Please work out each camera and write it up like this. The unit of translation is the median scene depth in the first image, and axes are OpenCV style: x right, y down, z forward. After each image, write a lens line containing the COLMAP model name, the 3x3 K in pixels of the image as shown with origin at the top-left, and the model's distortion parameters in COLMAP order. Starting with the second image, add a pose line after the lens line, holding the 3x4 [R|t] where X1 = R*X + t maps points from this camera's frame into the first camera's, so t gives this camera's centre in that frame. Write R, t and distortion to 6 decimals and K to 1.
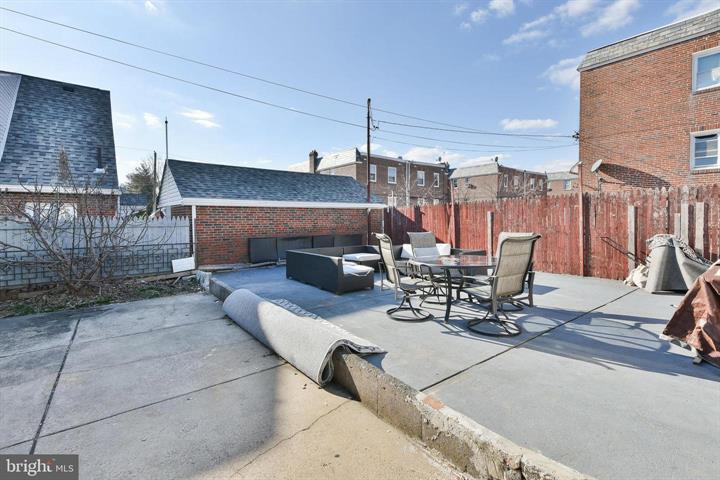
lens RADIAL K [[335.1, 0, 360.0], [0, 335.1, 222.0], [0, 0, 1]] dist [0.016371, -0.000344]
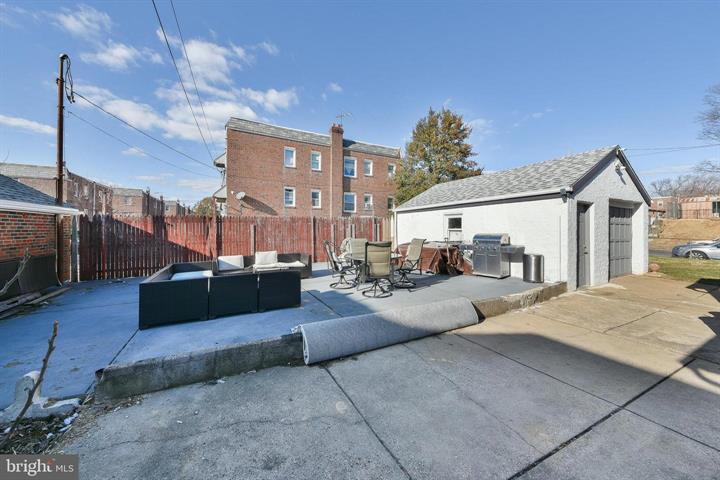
lens RADIAL K [[255.0, 0, 359.6], [0, 255.0, 224.3], [0, 0, 1]] dist [0.001009, -0.000080]
pose [[0.168917, 0.027469, 0.985248, -0.503463], [0.006513, 0.999559, -0.028984, -0.003158], [-0.985609, 0.011312, 0.168663, 0.438055]]
